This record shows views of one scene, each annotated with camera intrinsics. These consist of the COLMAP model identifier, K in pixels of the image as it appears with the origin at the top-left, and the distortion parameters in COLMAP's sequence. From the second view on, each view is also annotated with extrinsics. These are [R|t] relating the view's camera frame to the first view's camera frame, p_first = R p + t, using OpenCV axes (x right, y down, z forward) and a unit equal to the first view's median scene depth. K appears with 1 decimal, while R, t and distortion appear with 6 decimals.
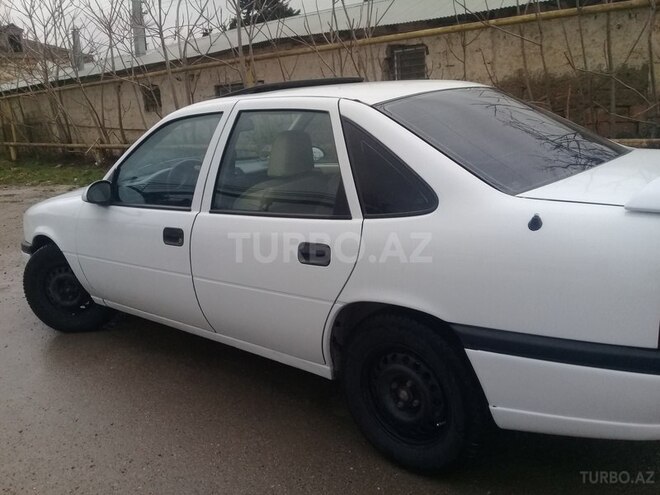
lens RADIAL K [[608.3, 0, 328.2], [0, 608.3, 249.7], [0, 0, 1]] dist [0.094023, -0.204479]
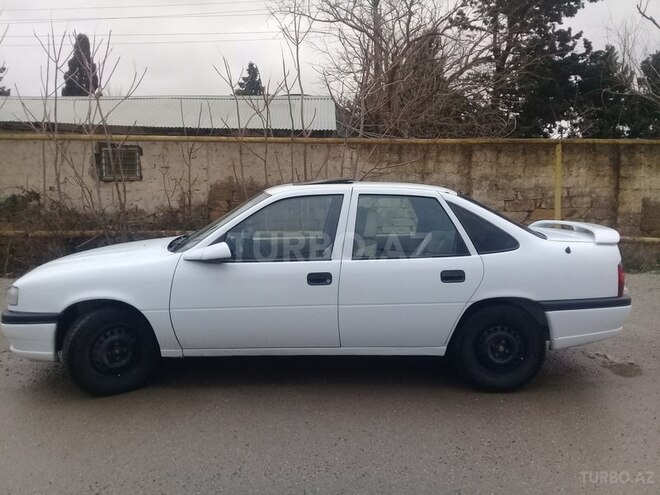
lens RADIAL K [[608.3, 0, 328.2], [0, 608.3, 249.7], [0, 0, 1]] dist [0.094023, -0.204479]
pose [[0.720846, 0.002649, 0.693090, -1.241328], [0.111909, 0.986427, -0.120160, 0.084799], [-0.684001, 0.164179, 0.710766, -0.012956]]
